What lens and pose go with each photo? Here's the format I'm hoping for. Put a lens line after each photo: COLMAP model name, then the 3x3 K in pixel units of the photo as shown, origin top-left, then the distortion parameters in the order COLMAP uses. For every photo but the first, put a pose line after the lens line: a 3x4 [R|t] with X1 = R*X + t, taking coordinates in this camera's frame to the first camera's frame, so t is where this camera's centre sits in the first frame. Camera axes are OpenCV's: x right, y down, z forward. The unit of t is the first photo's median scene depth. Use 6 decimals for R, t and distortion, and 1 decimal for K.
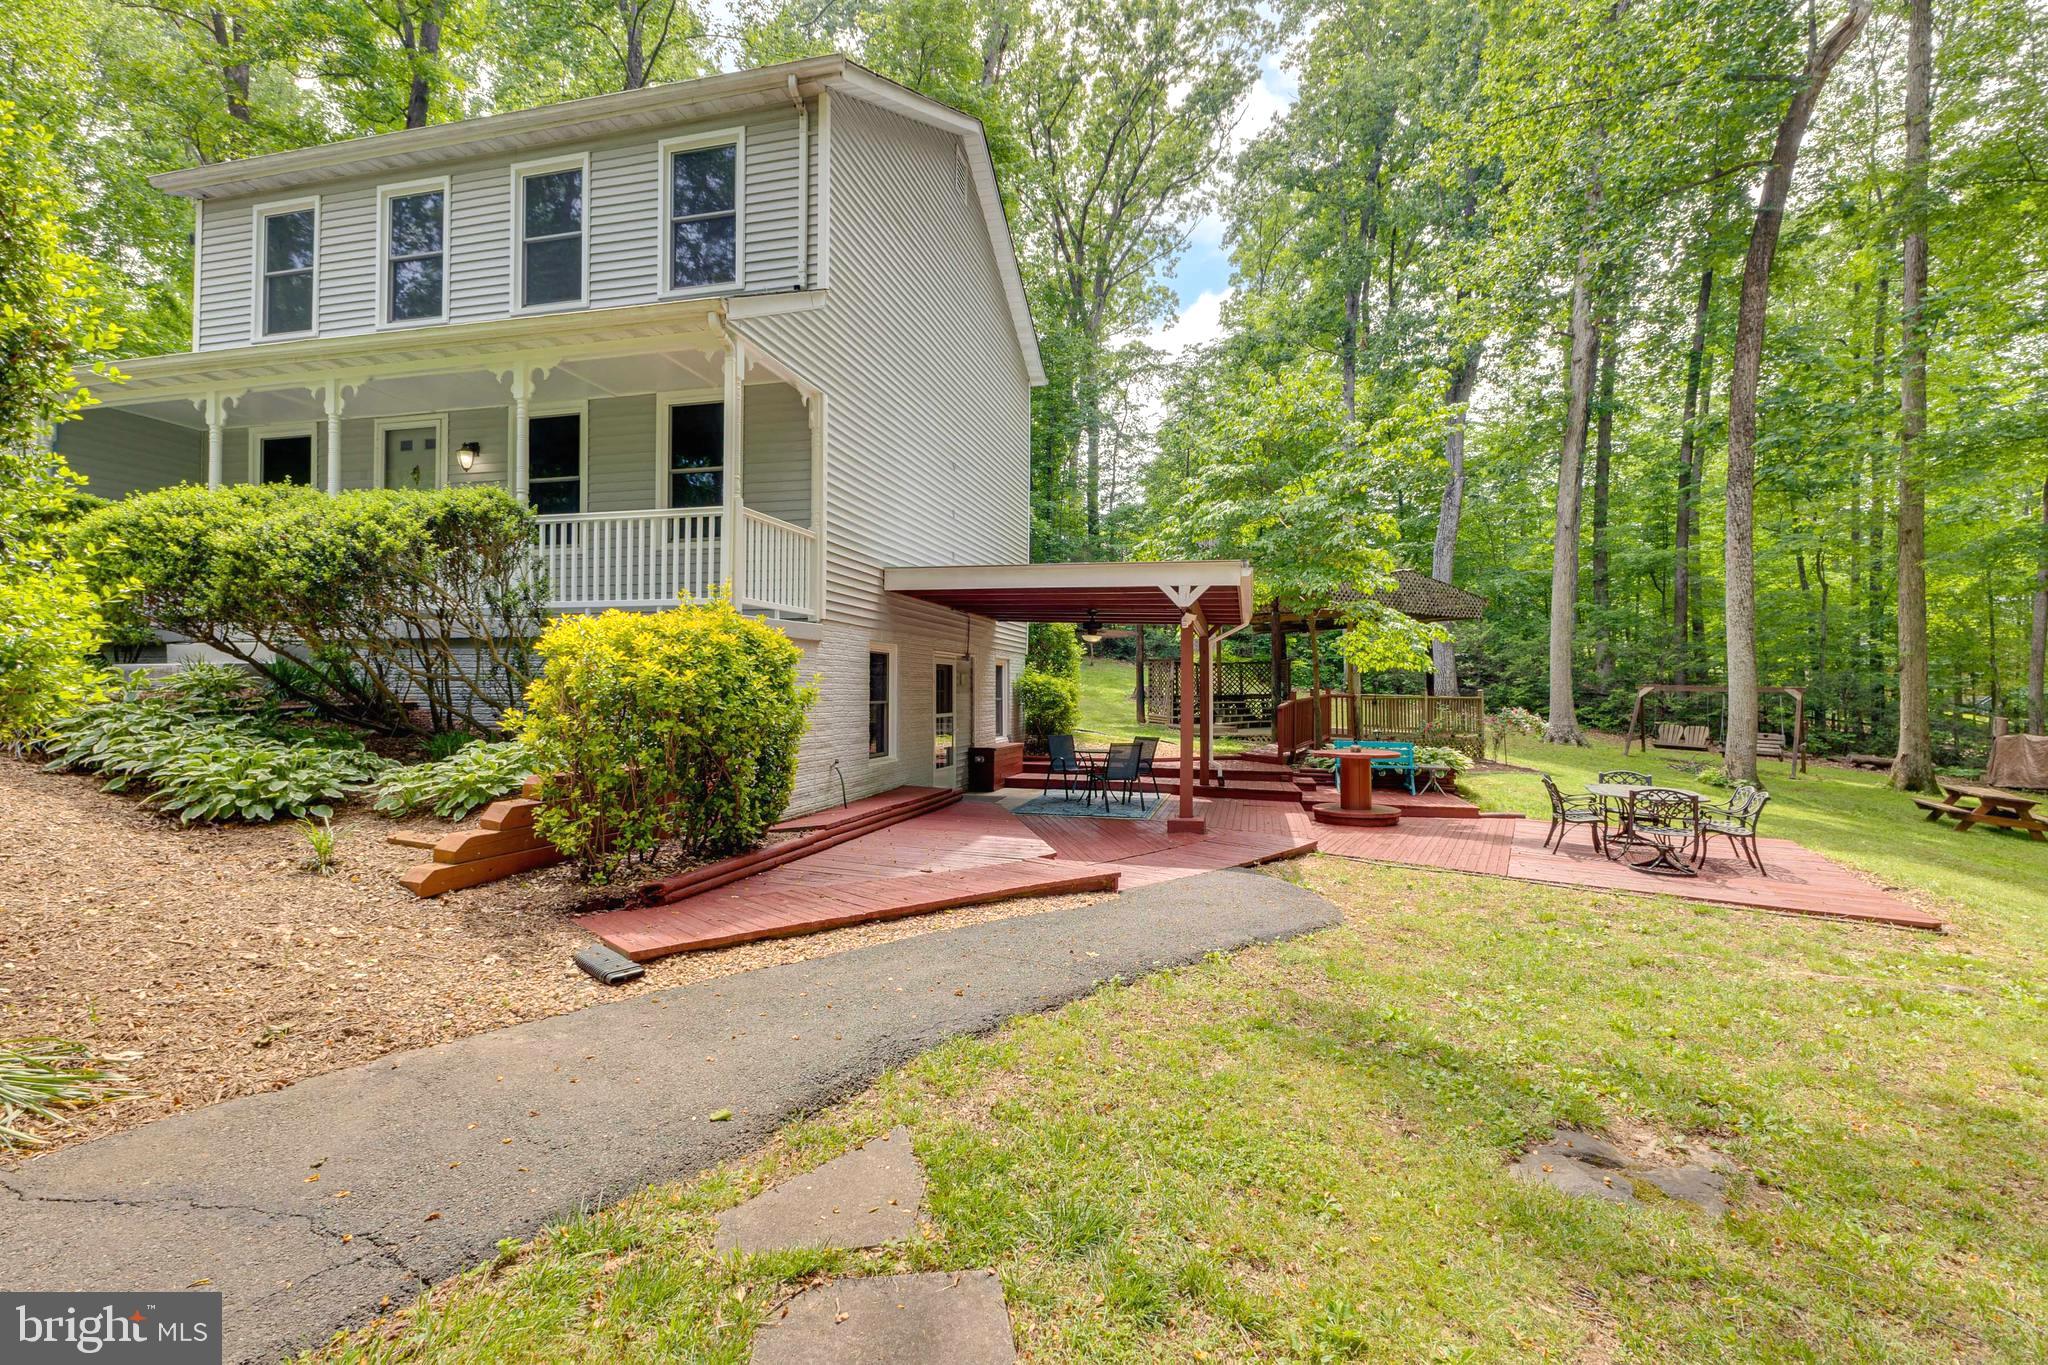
lens RADIAL K [[871.7, 0, 1024.0], [0, 871.7, 682.5], [0, 0, 1]] dist [0.001949, 0.000165]
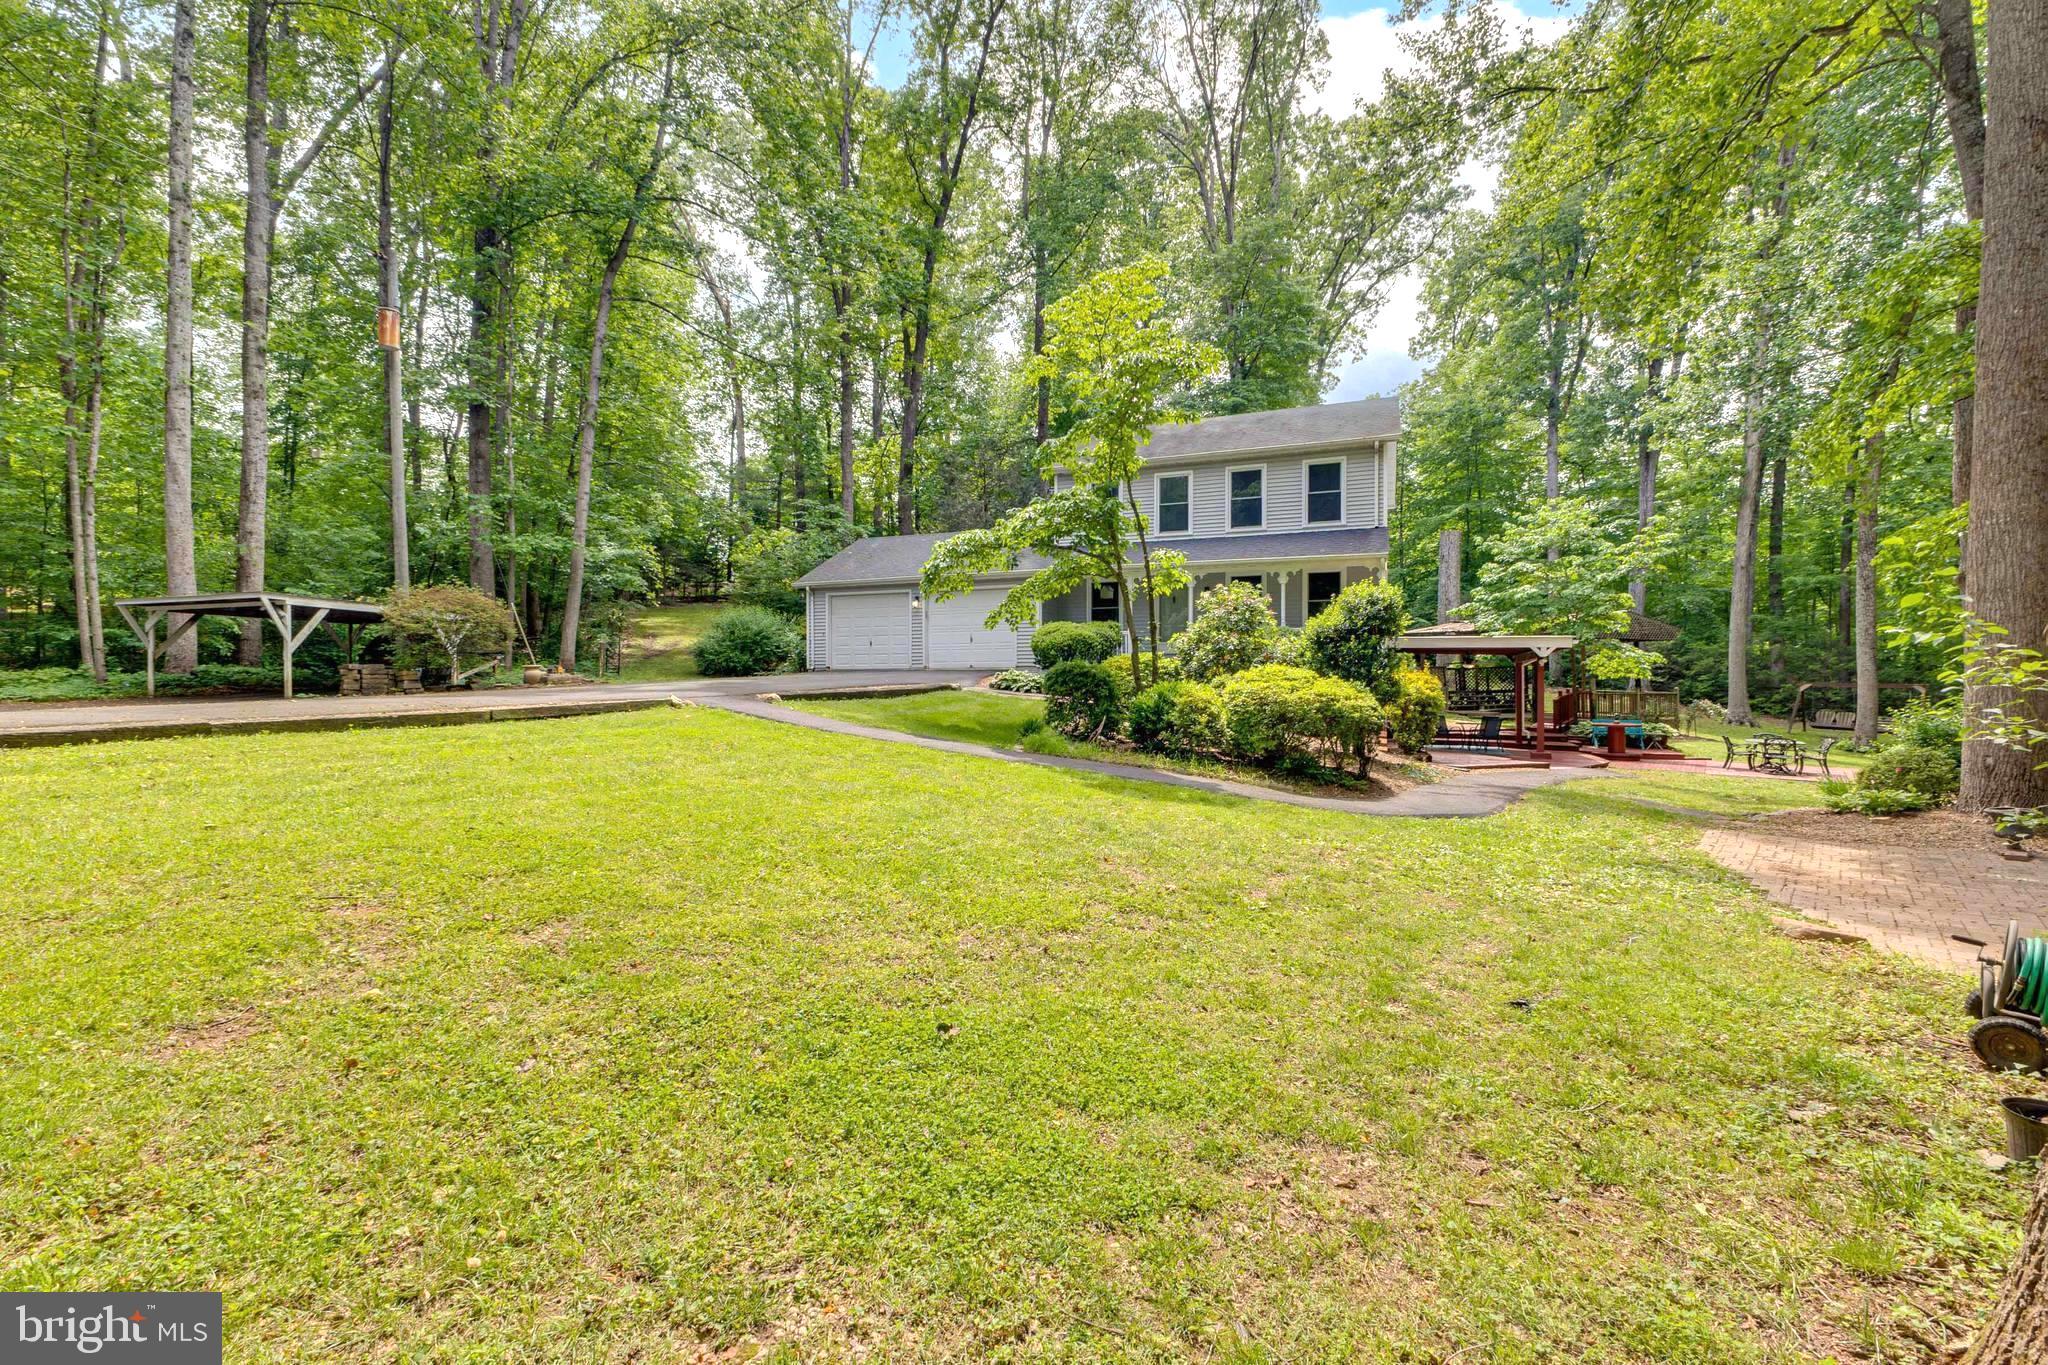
lens RADIAL K [[871.7, 0, 1024.0], [0, 871.7, 682.5], [0, 0, 1]] dist [0.001949, 0.000165]
pose [[0.990212, -0.005675, -0.139457, -0.402522], [0.007400, 0.999902, 0.011851, -0.028626], [0.139376, -0.012767, 0.990157, -0.682262]]
